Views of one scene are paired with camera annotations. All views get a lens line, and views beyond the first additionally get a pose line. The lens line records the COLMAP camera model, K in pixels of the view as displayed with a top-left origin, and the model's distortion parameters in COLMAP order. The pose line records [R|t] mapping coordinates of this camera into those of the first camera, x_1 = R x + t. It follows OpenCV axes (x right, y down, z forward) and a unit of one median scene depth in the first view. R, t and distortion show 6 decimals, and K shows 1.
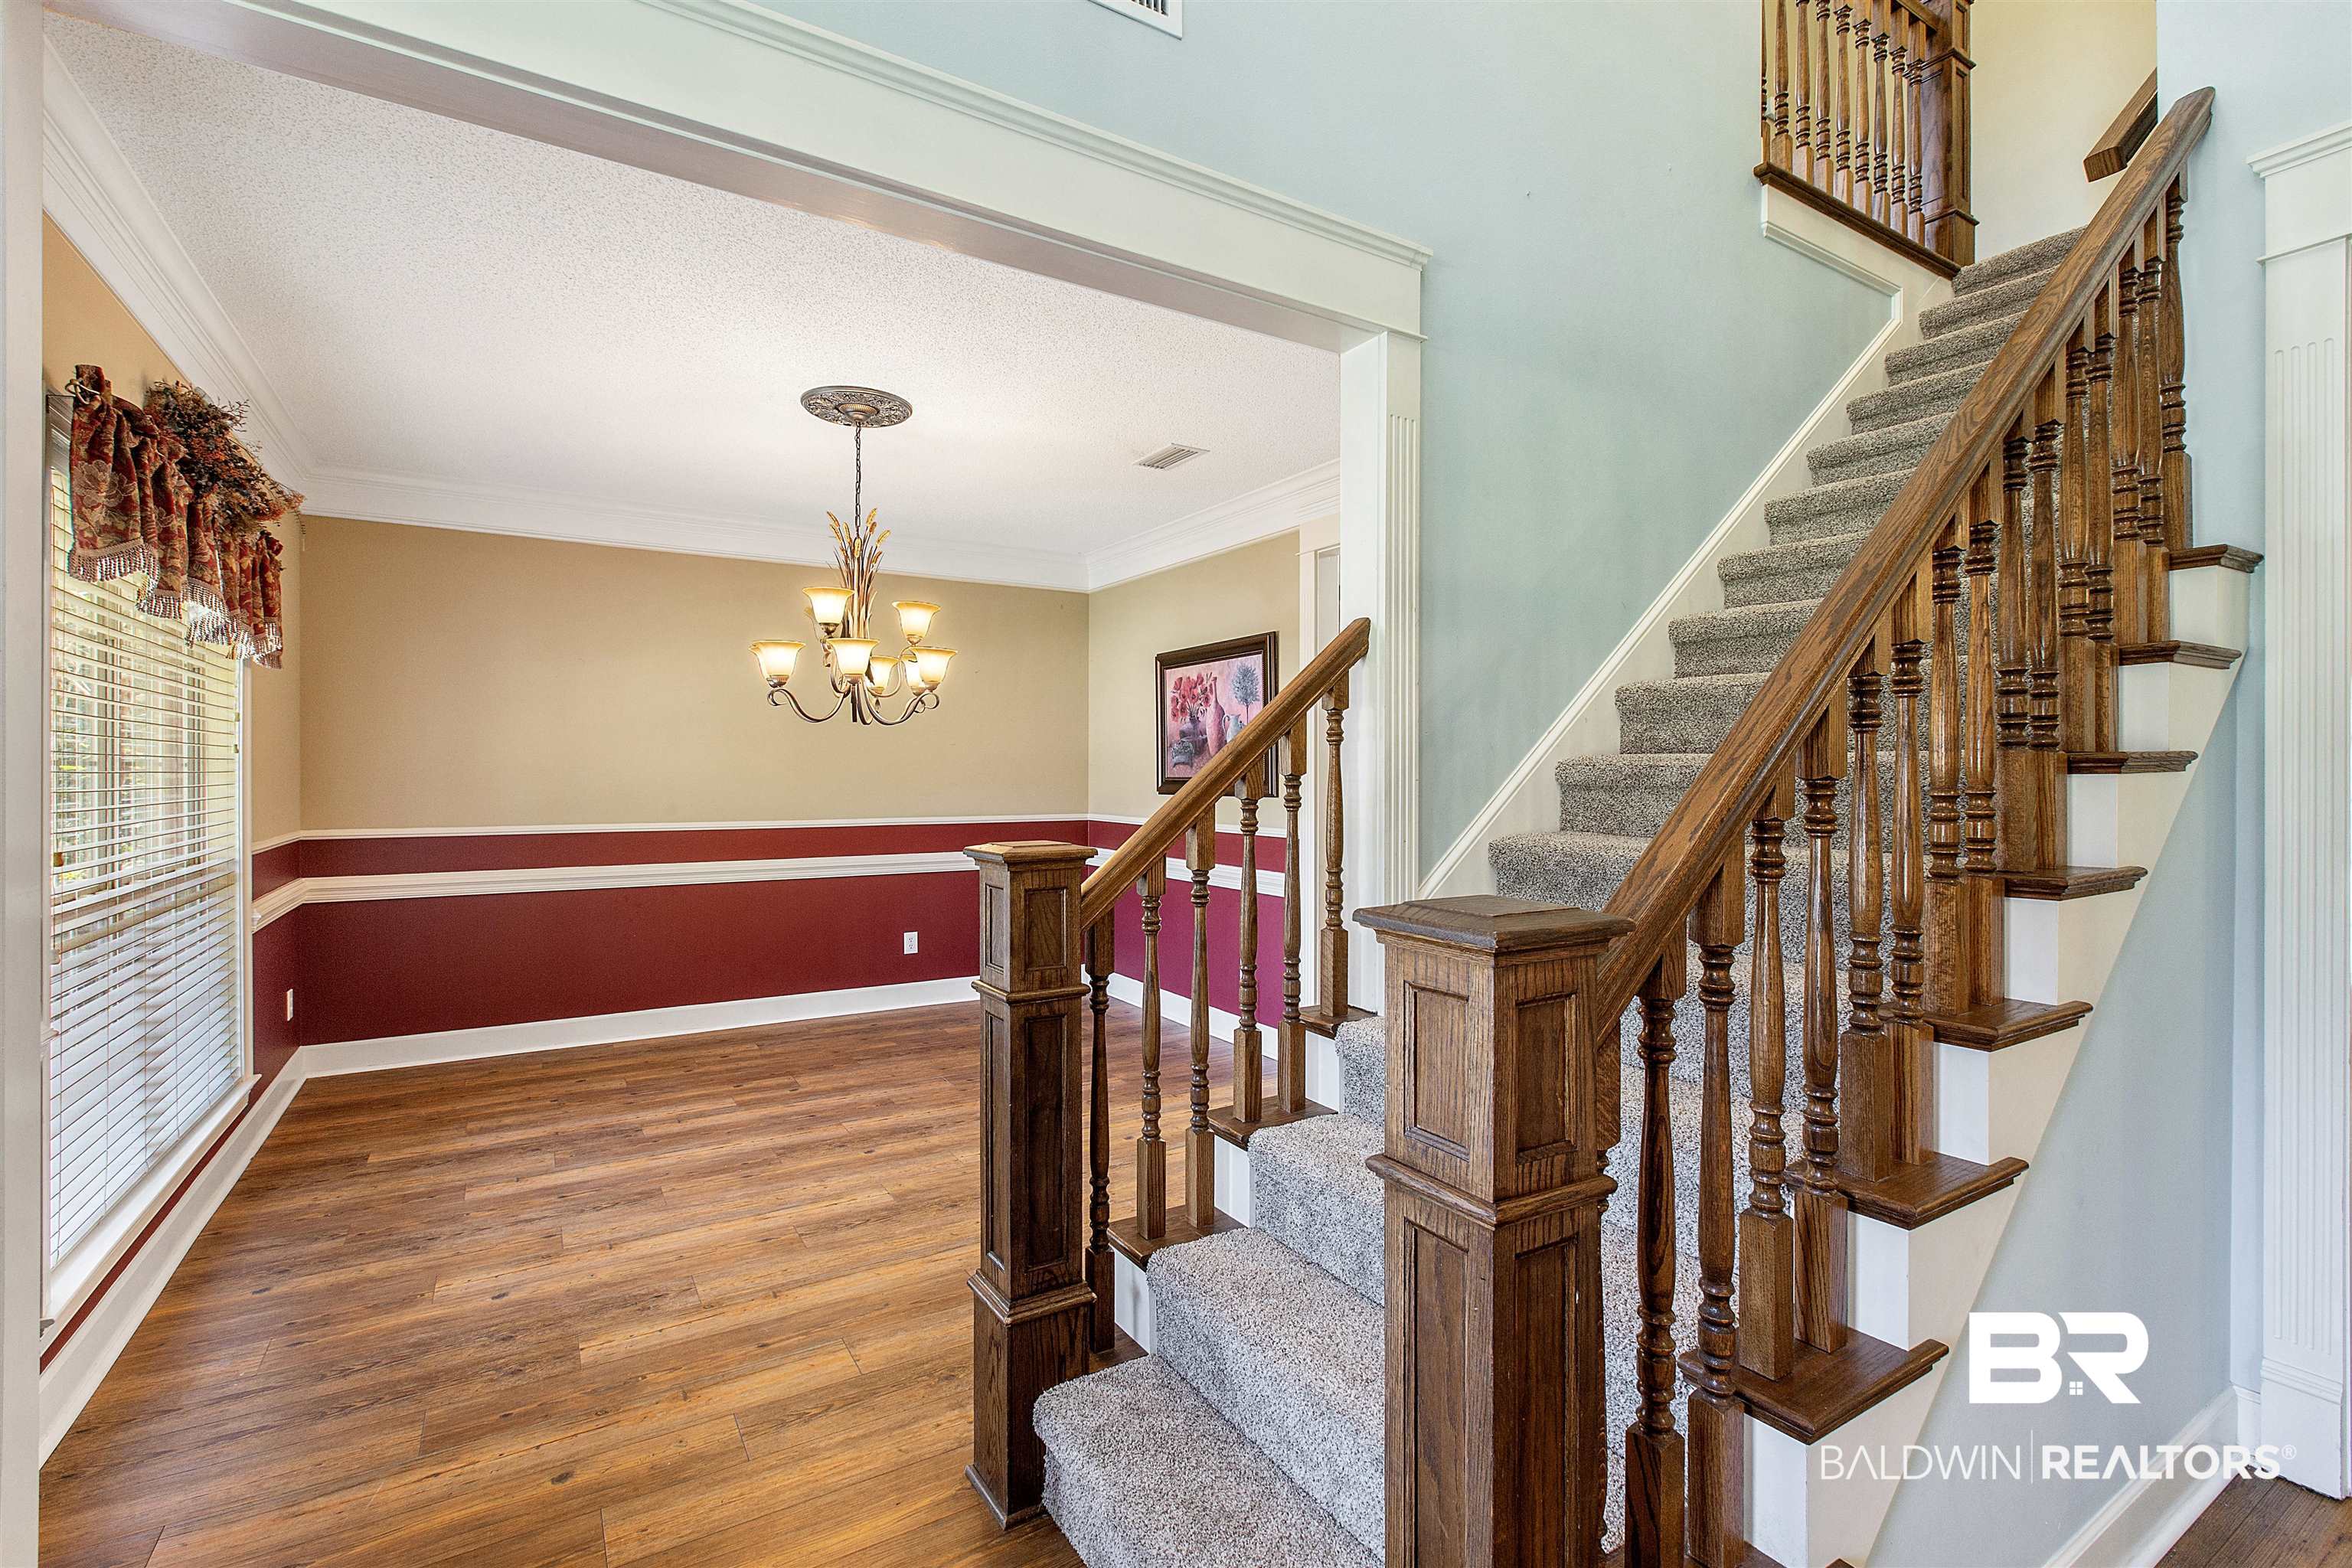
lens RADIAL K [[1046.2, 0, 1176.0], [0, 1046.2, 784.0], [0, 0, 1]] dist [0.003214, 0.000012]
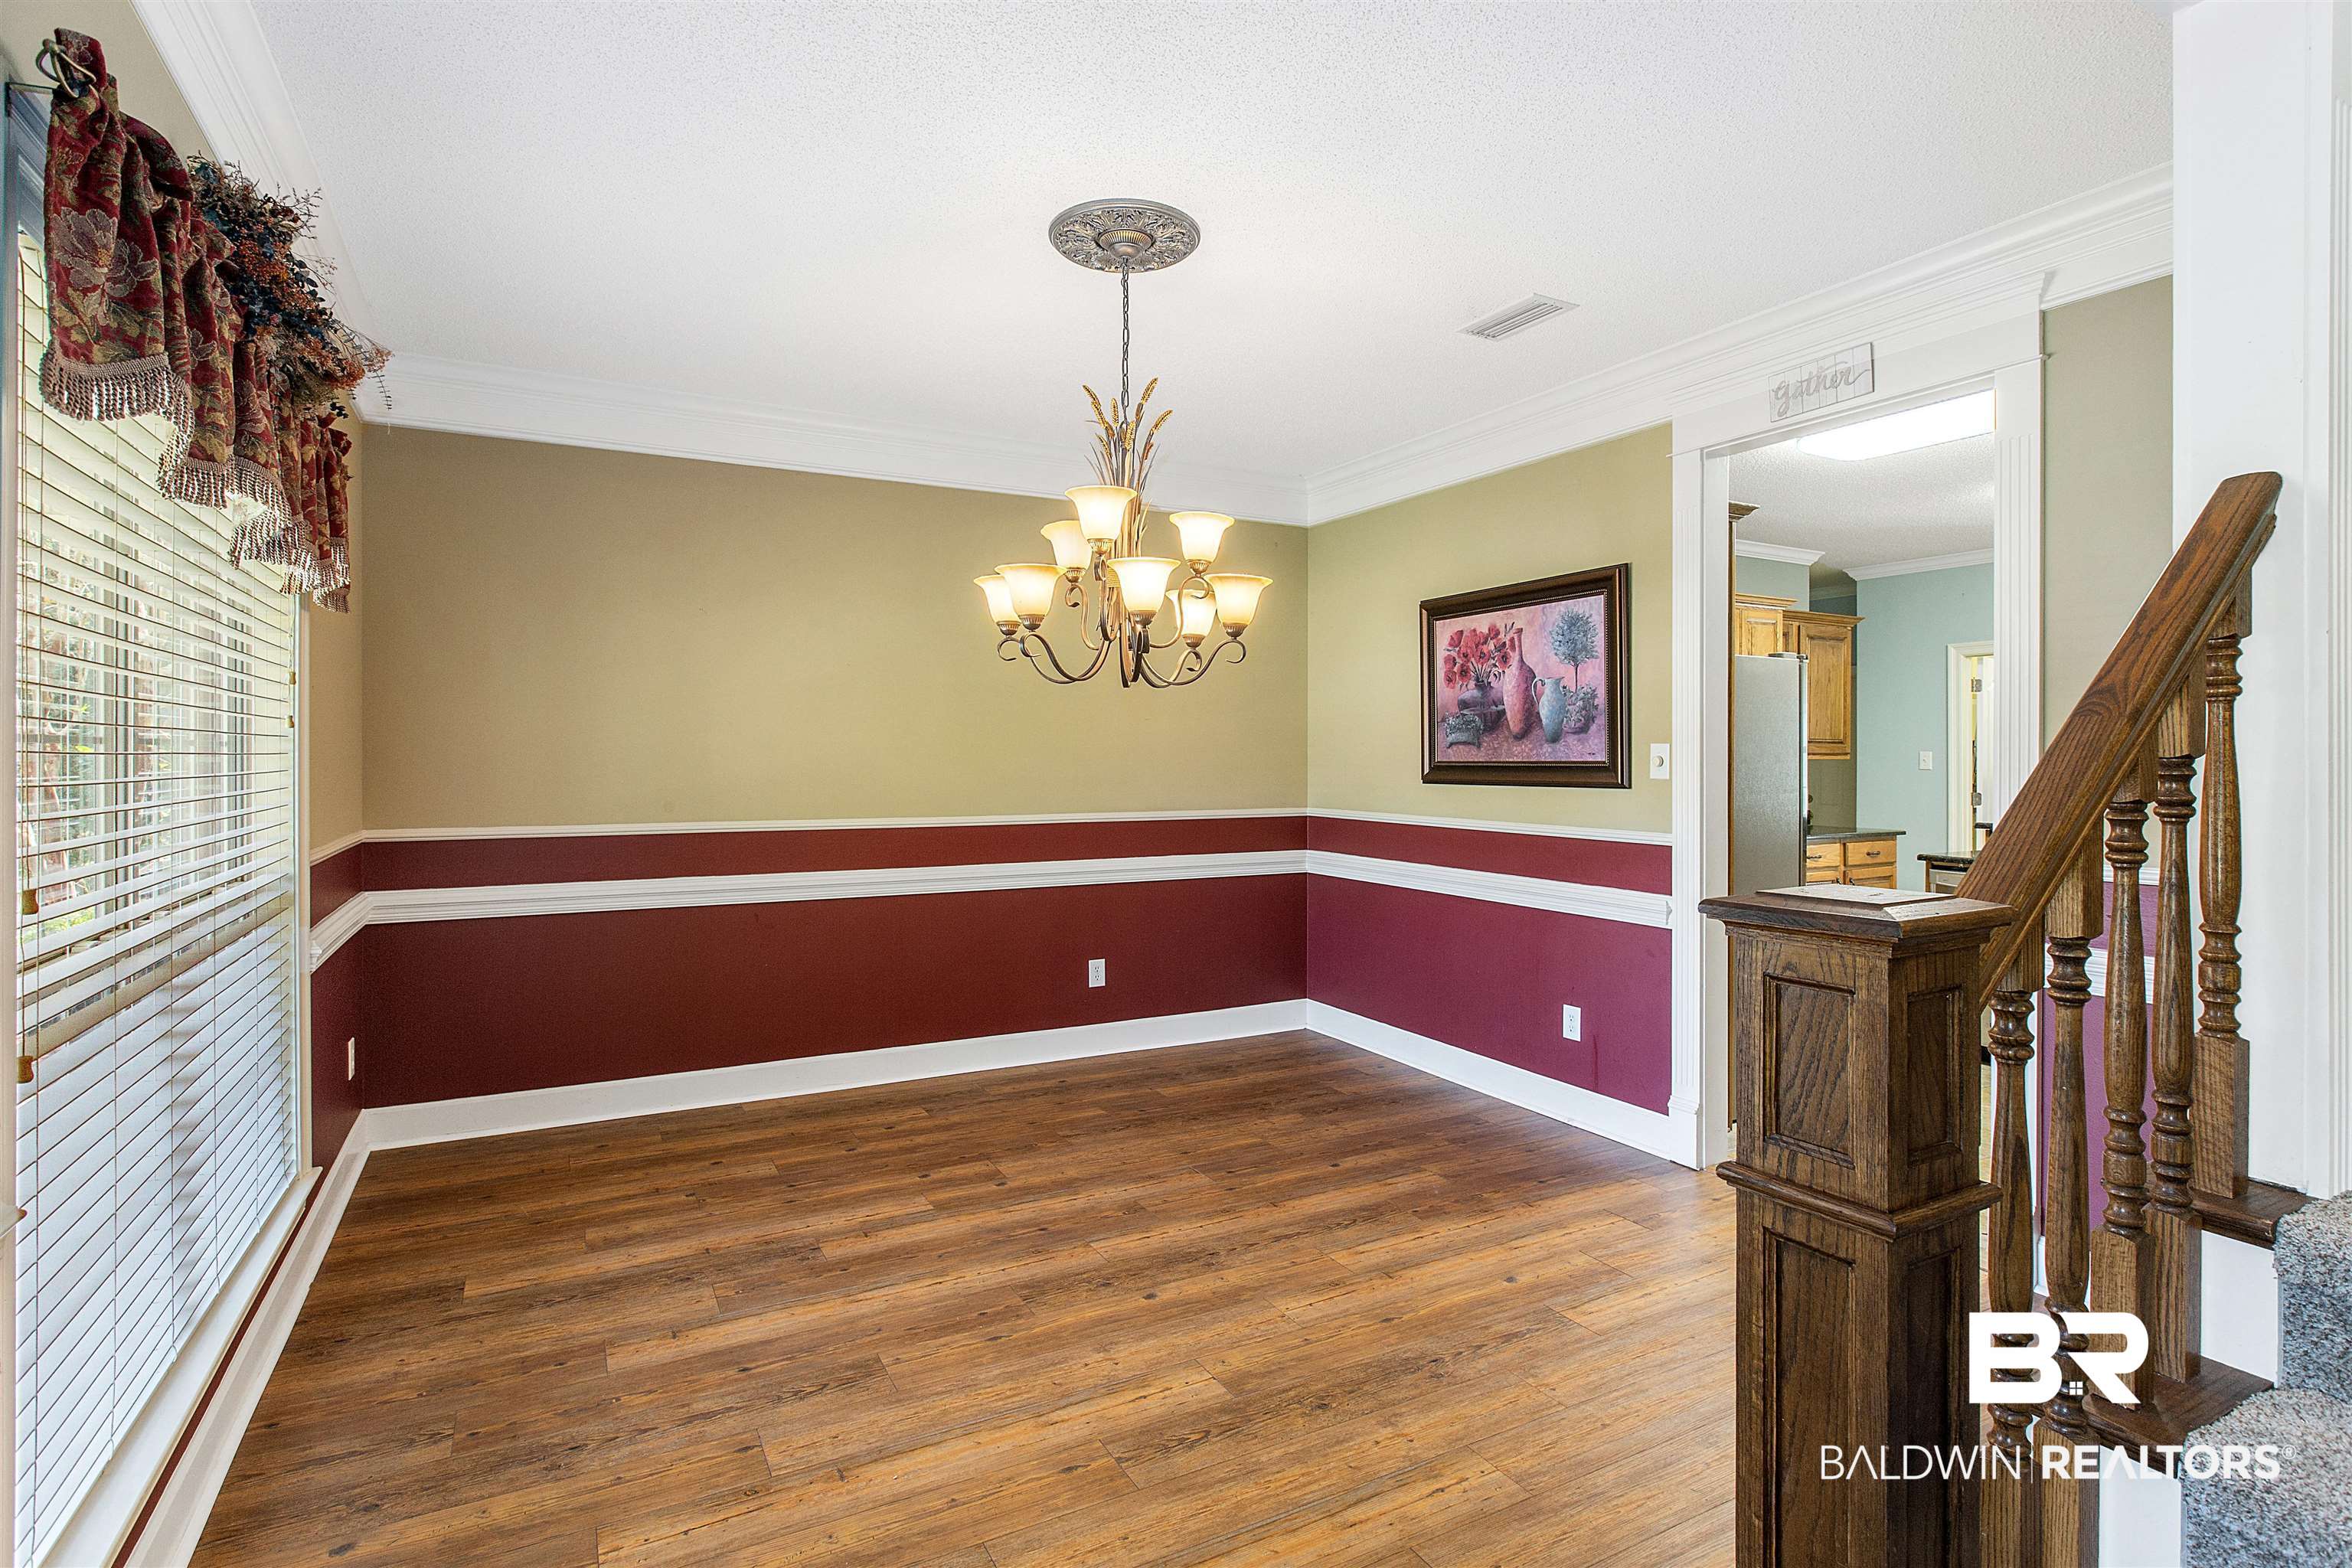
lens RADIAL K [[1144.8, 0, 1178.2], [0, 1144.8, 769.5], [0, 0, 1]] dist [-0.003115, 0.000455]
pose [[0.998452, 0.000531, -0.055622, -0.230882], [-0.000518, 1.000000, 0.000240, -0.001181], [0.055622, -0.000211, 0.998452, 0.236447]]
